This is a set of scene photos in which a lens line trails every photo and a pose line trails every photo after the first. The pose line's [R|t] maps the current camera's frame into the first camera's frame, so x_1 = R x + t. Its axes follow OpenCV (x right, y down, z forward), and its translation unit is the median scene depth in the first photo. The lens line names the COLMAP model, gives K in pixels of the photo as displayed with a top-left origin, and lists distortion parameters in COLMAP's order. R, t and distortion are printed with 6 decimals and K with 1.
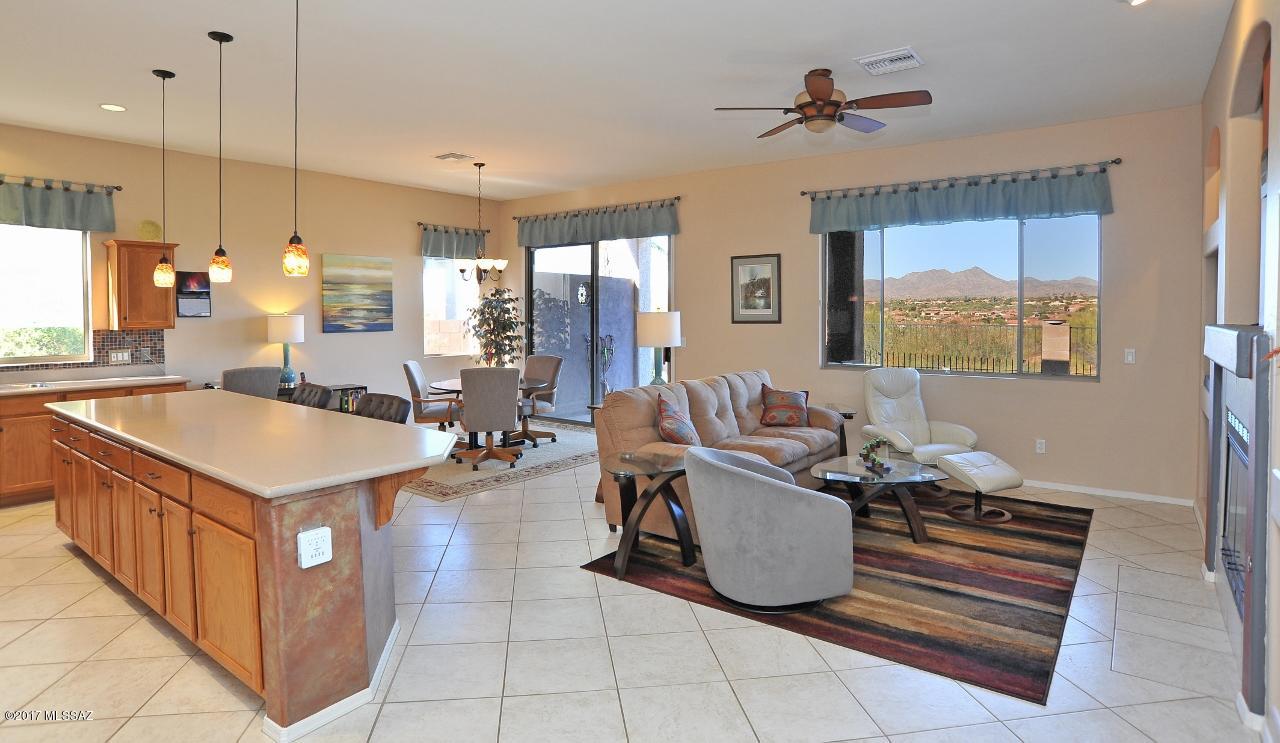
lens RADIAL K [[669.0, 0, 628.6], [0, 669.0, 324.0], [0, 0, 1]] dist [-0.072859, 0.025937]
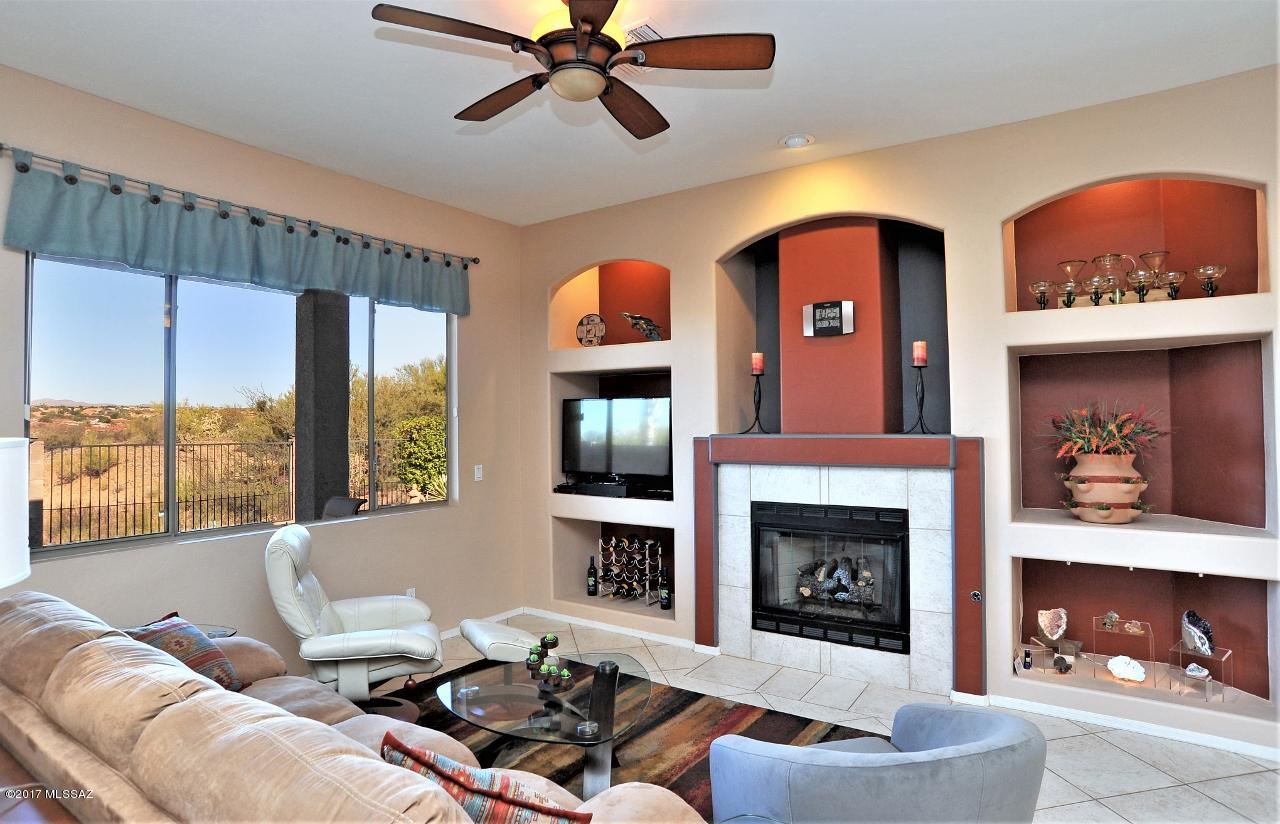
lens RADIAL K [[679.8, 0, 668.4], [0, 679.8, 402.0], [0, 0, 1]] dist [-0.067113, 0.009585]
pose [[-0.078263, 0.025301, 0.996612, -0.154554], [0.028703, 0.999321, -0.023116, -0.014573], [-0.996519, 0.026797, -0.078936, 0.583531]]
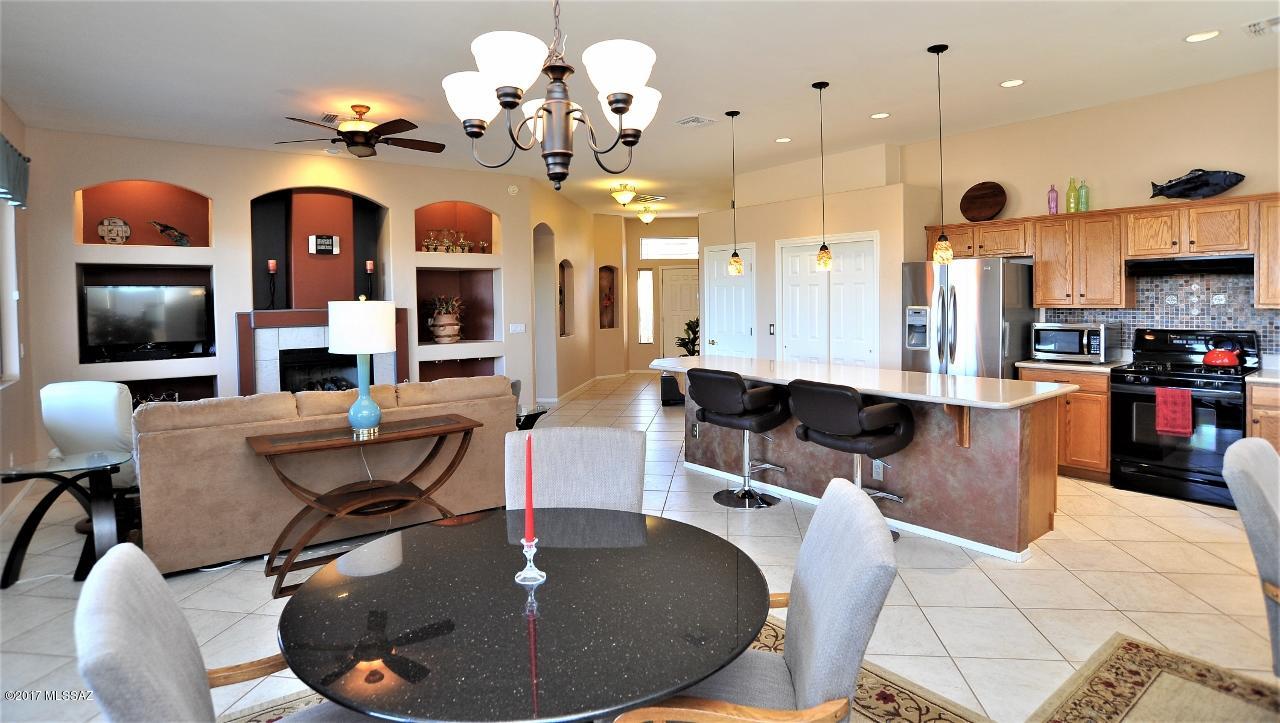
lens RADIAL K [[671.5, 0, 623.2], [0, 671.5, 312.6], [0, 0, 1]] dist [-0.083616, 0.034865]
pose [[-0.959981, 0.005688, 0.280007, -0.312271], [0.018633, 0.998876, 0.043591, -0.026136], [-0.279444, 0.047064, -0.959008, 1.237775]]
